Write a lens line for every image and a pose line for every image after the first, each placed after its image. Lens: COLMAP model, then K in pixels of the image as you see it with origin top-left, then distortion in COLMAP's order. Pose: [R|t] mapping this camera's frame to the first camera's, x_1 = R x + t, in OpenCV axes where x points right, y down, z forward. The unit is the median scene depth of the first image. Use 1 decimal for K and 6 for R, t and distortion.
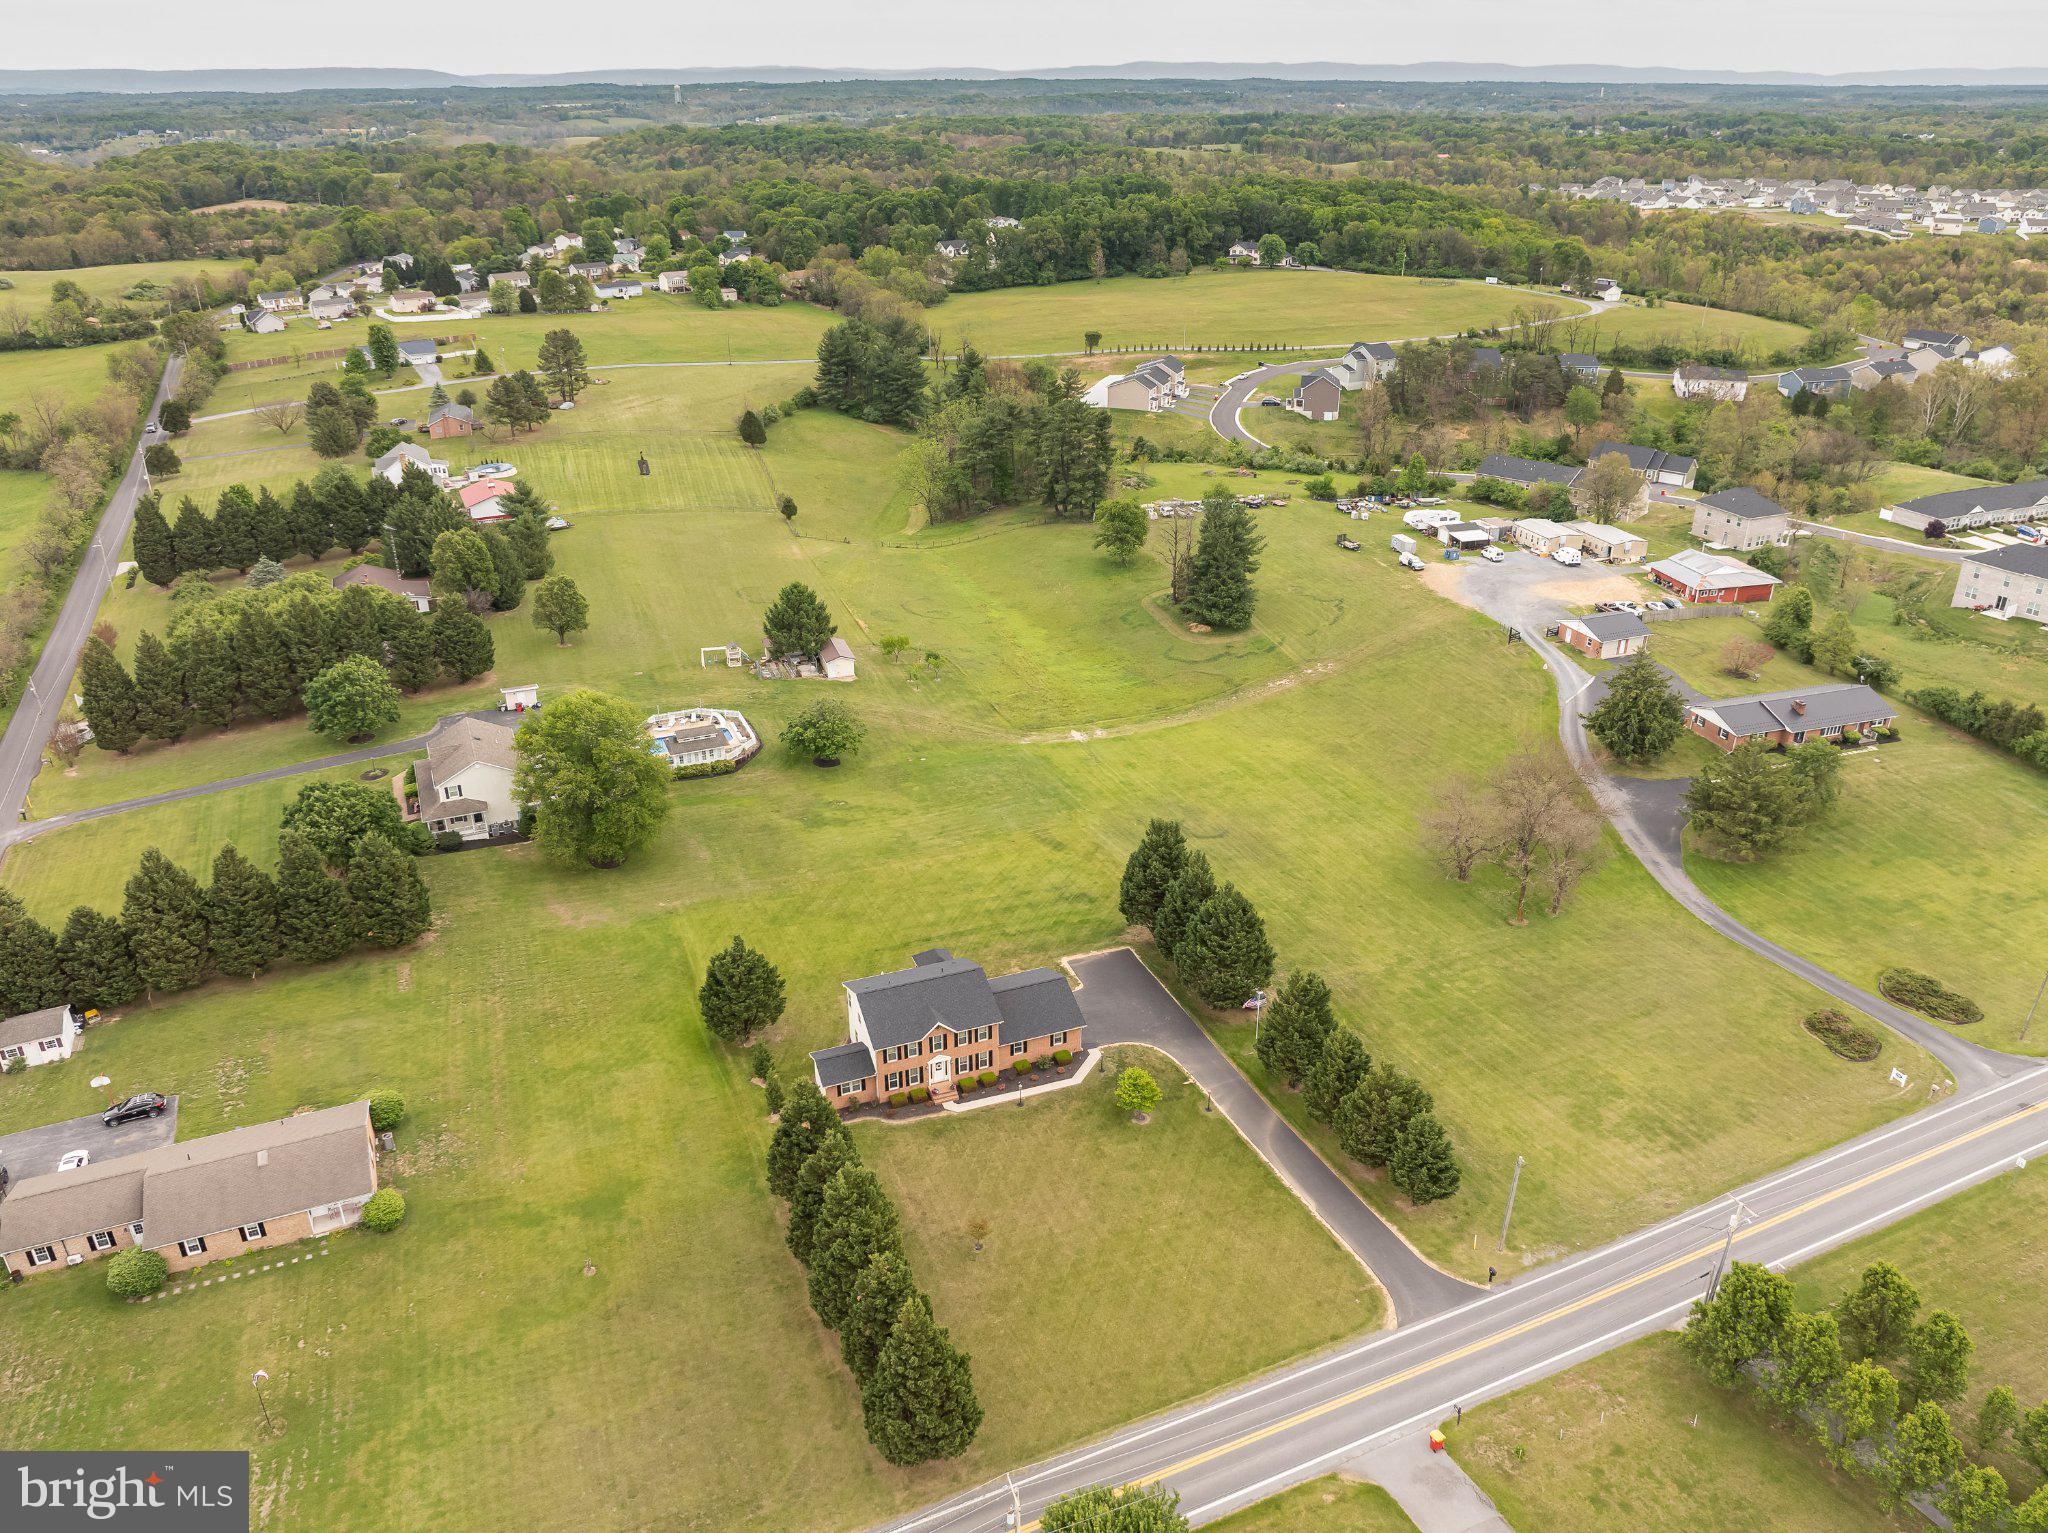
lens RADIAL K [[1454.4, 0, 1019.2], [0, 1454.4, 779.9], [0, 0, 1]] dist [-0.042022, 0.009249]
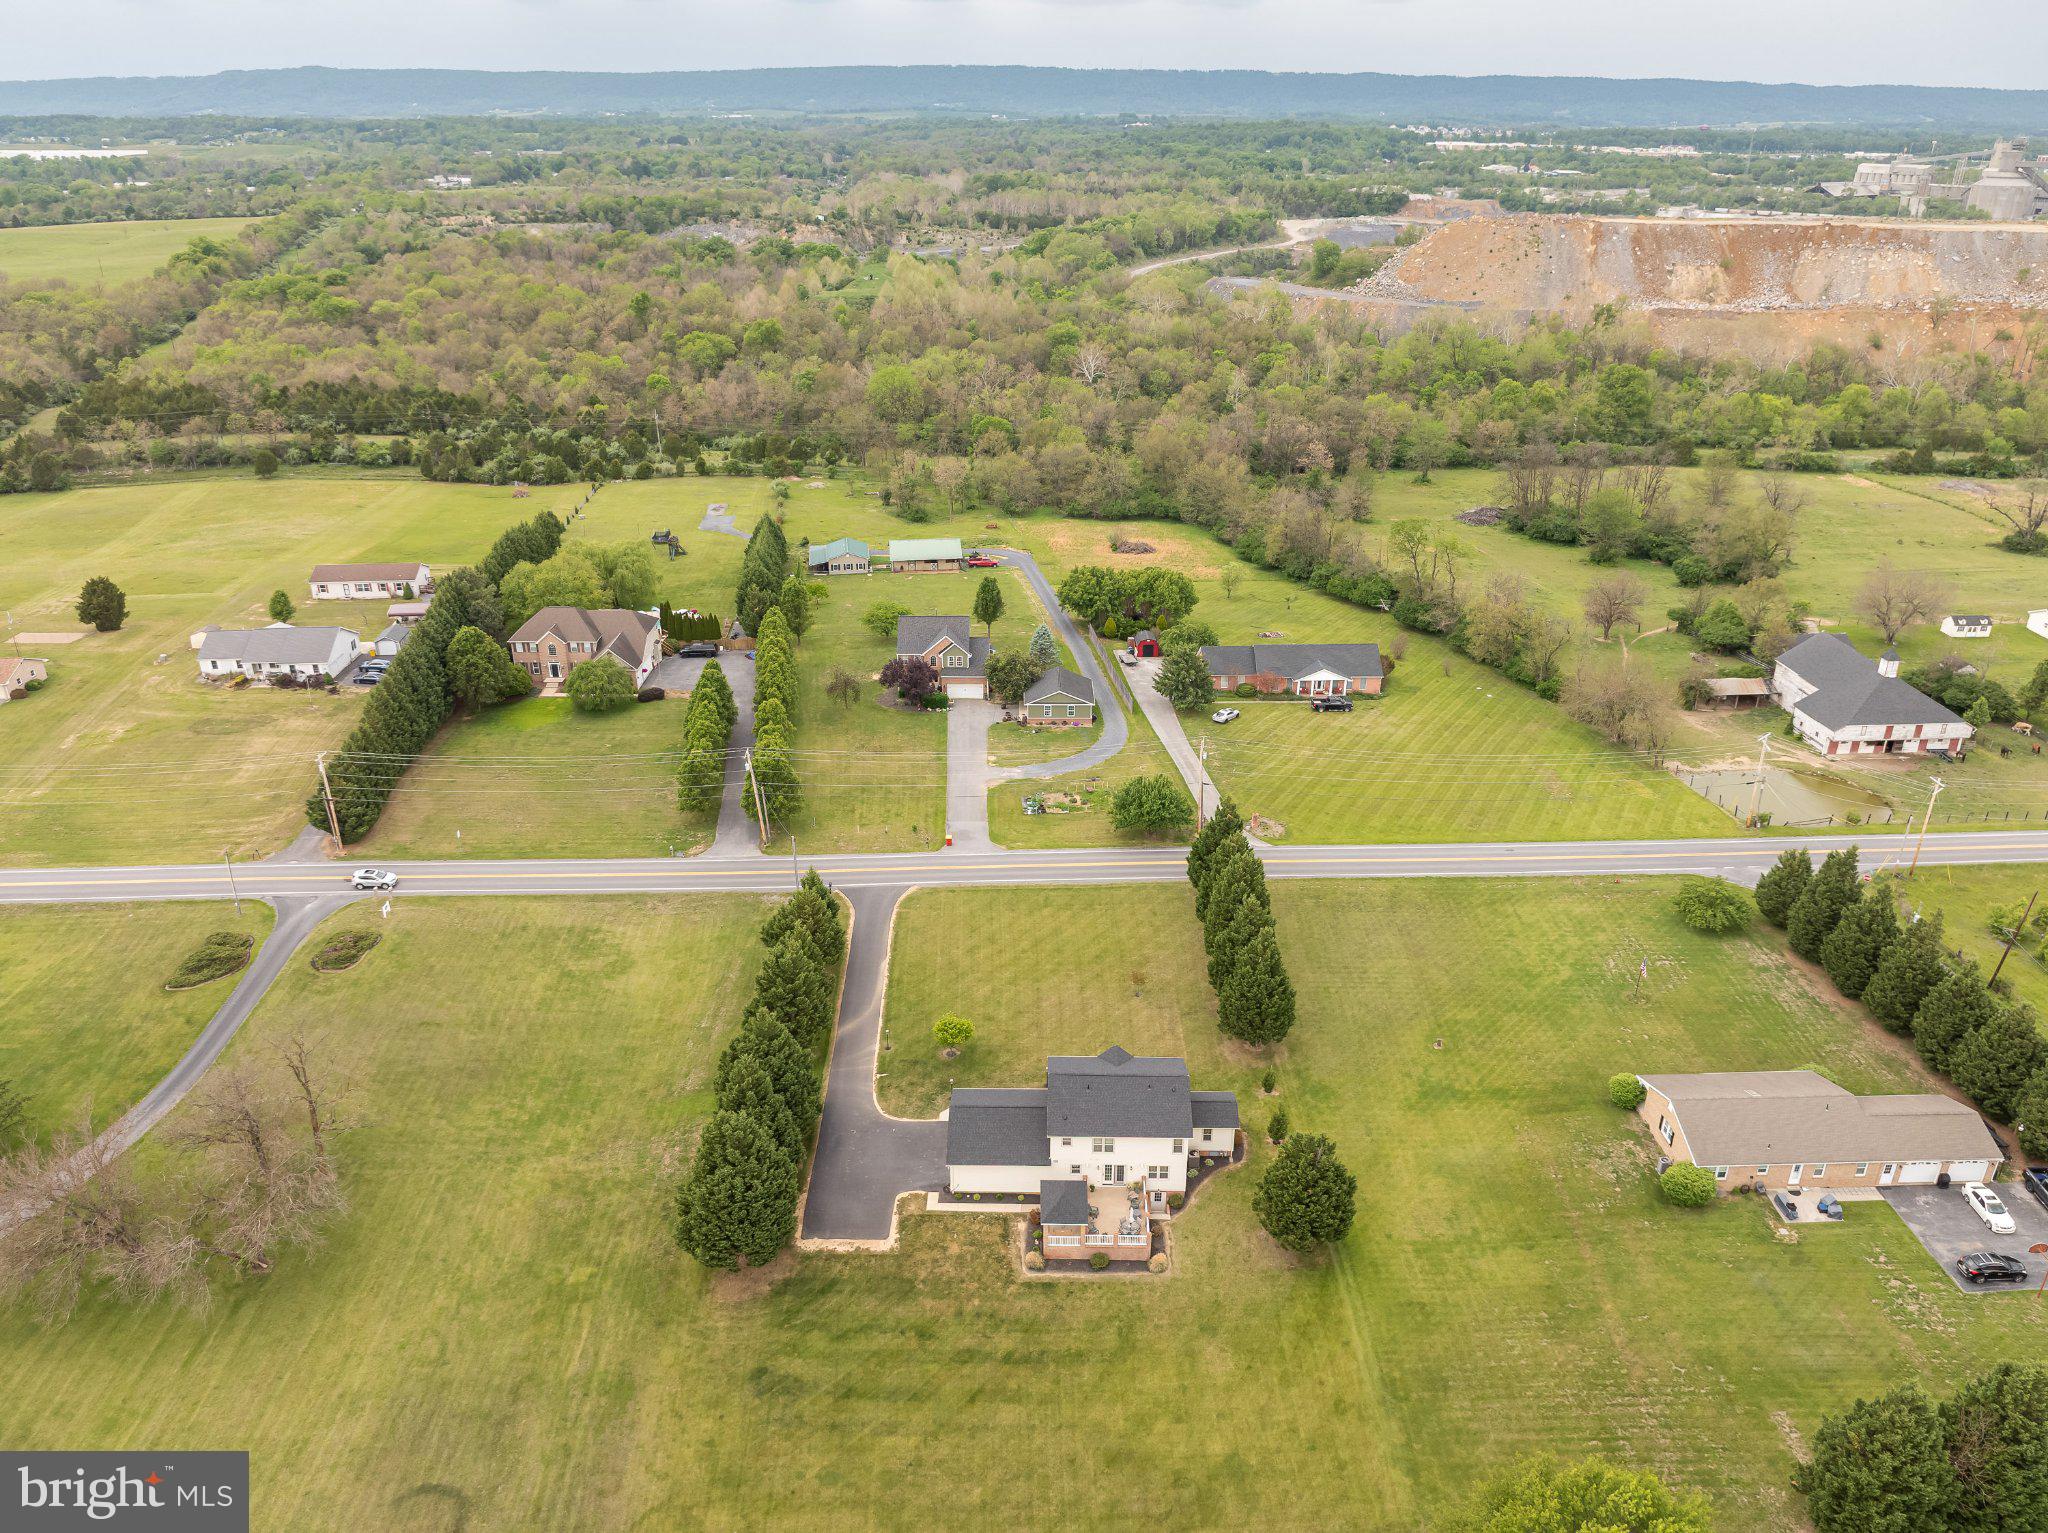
lens RADIAL K [[1454.4, 0, 1031.4], [0, 1454.4, 768.3], [0, 0, 1]] dist [-0.042022, 0.009249]
pose [[-0.929545, -0.151308, 0.336232, -0.235286], [0.165241, 0.644254, 0.746747, -0.544380], [-0.329607, 0.749695, -0.573861, 1.101485]]
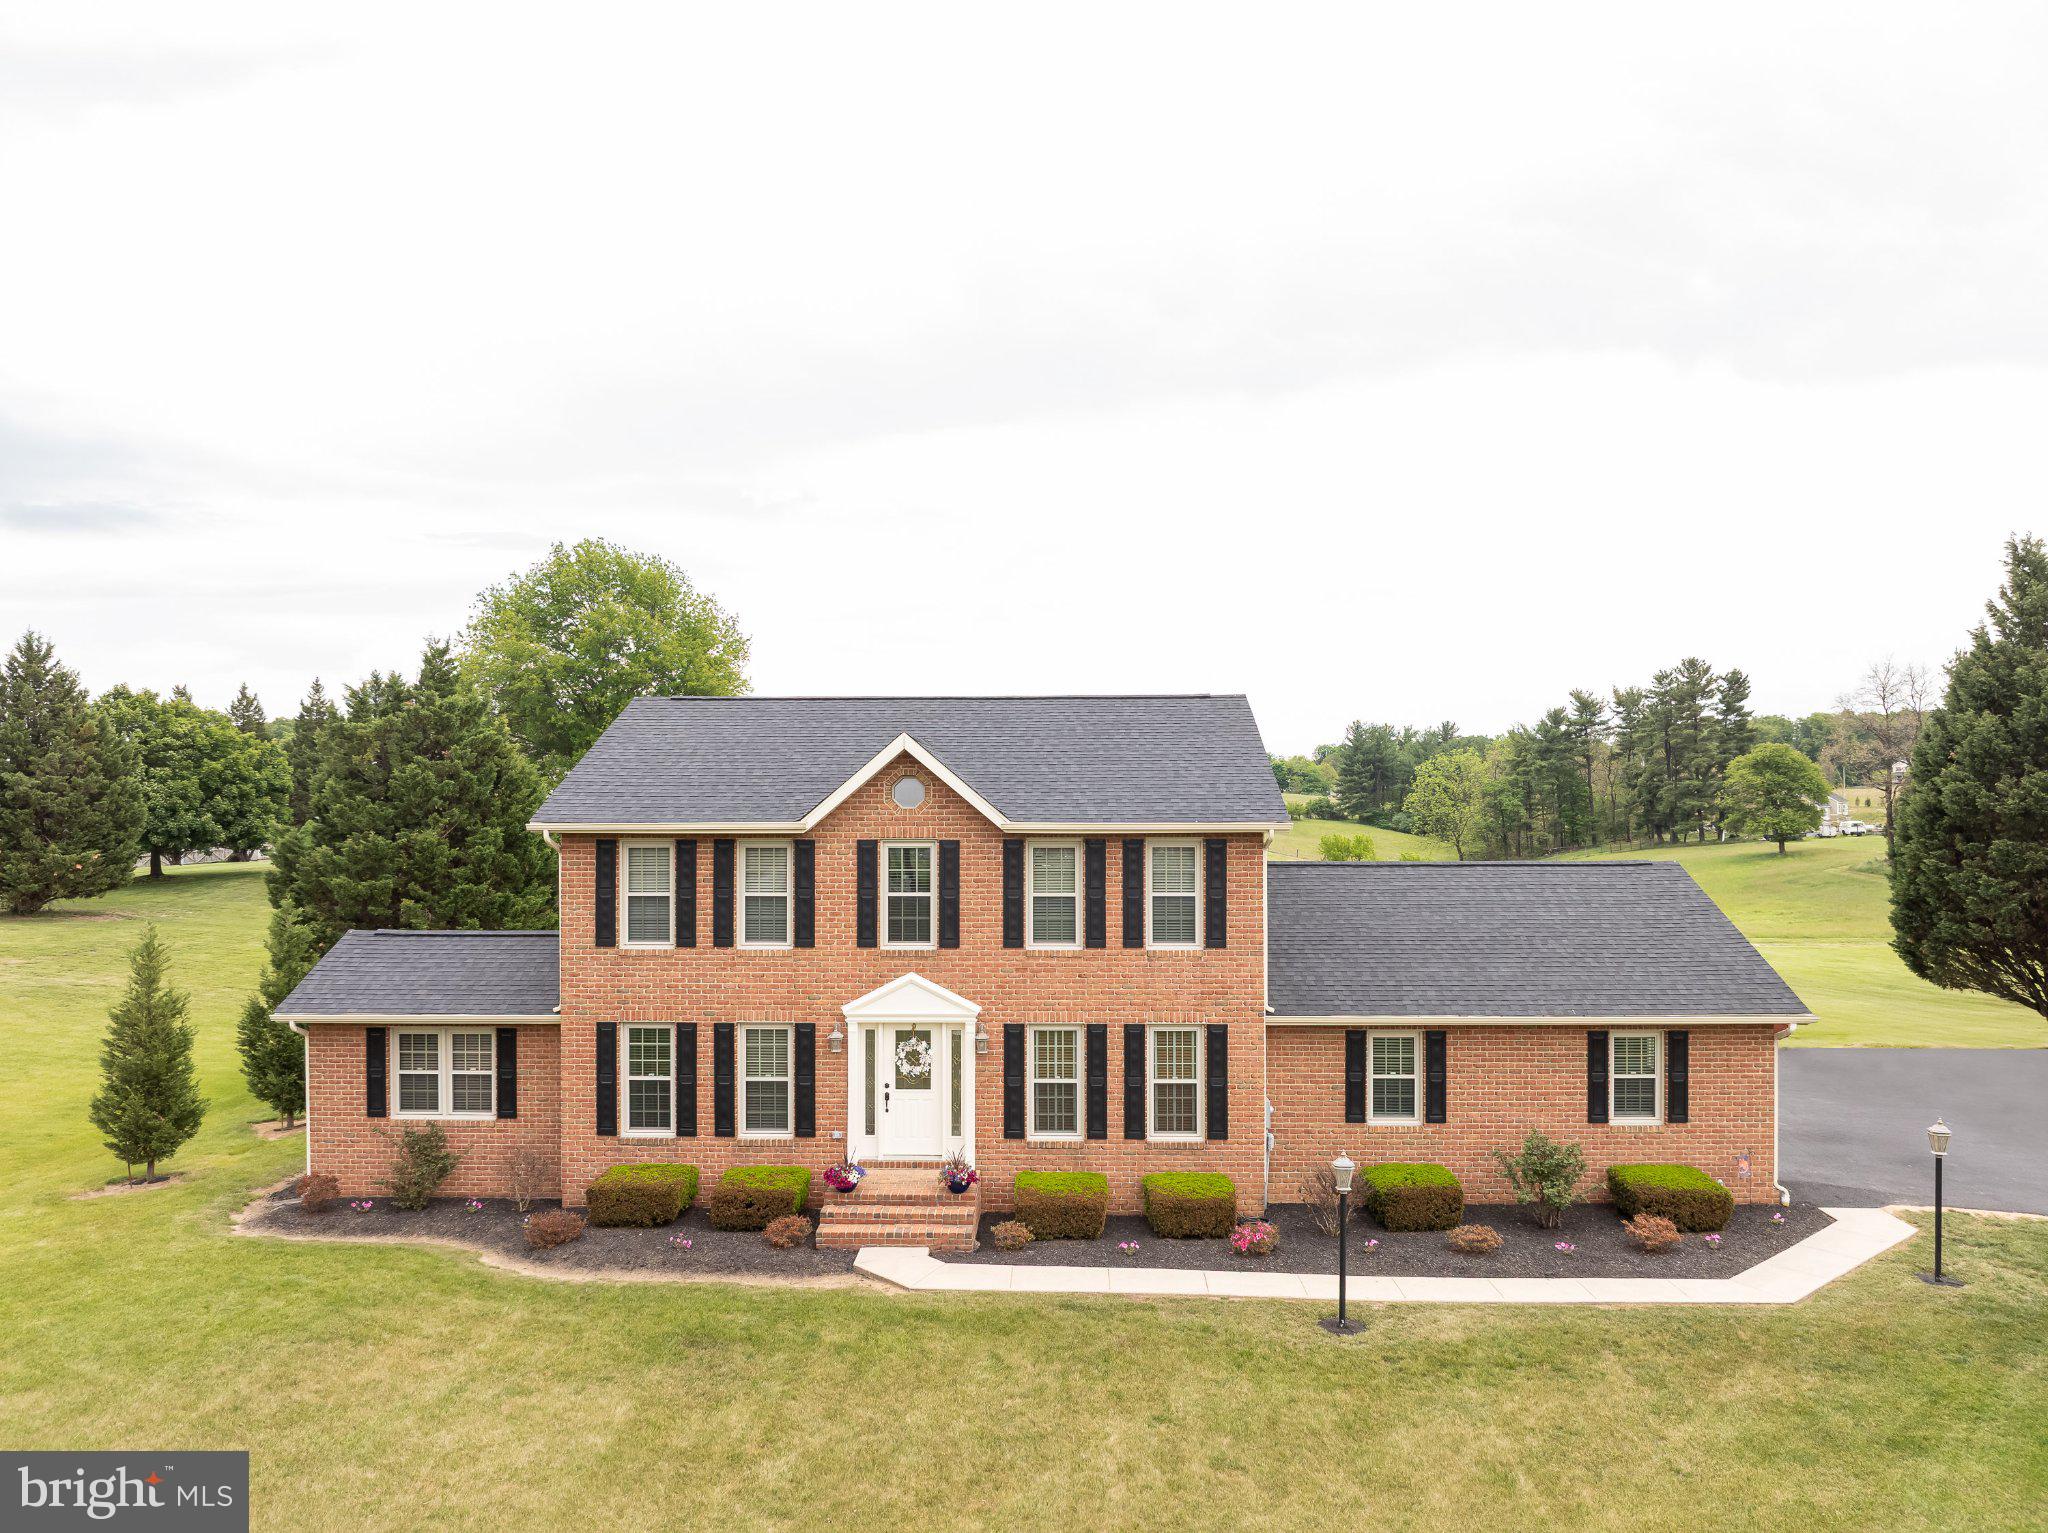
lens RADIAL K [[1454.4, 0, 1022.9], [0, 1454.4, 756.4], [0, 0, 1]] dist [-0.042022, 0.009249]
pose [[0.923115, -0.002247, -0.384518, 0.020293], [-0.174012, 0.889288, -0.422950, 0.184153], [0.342898, 0.457342, 0.820524, 0.651522]]
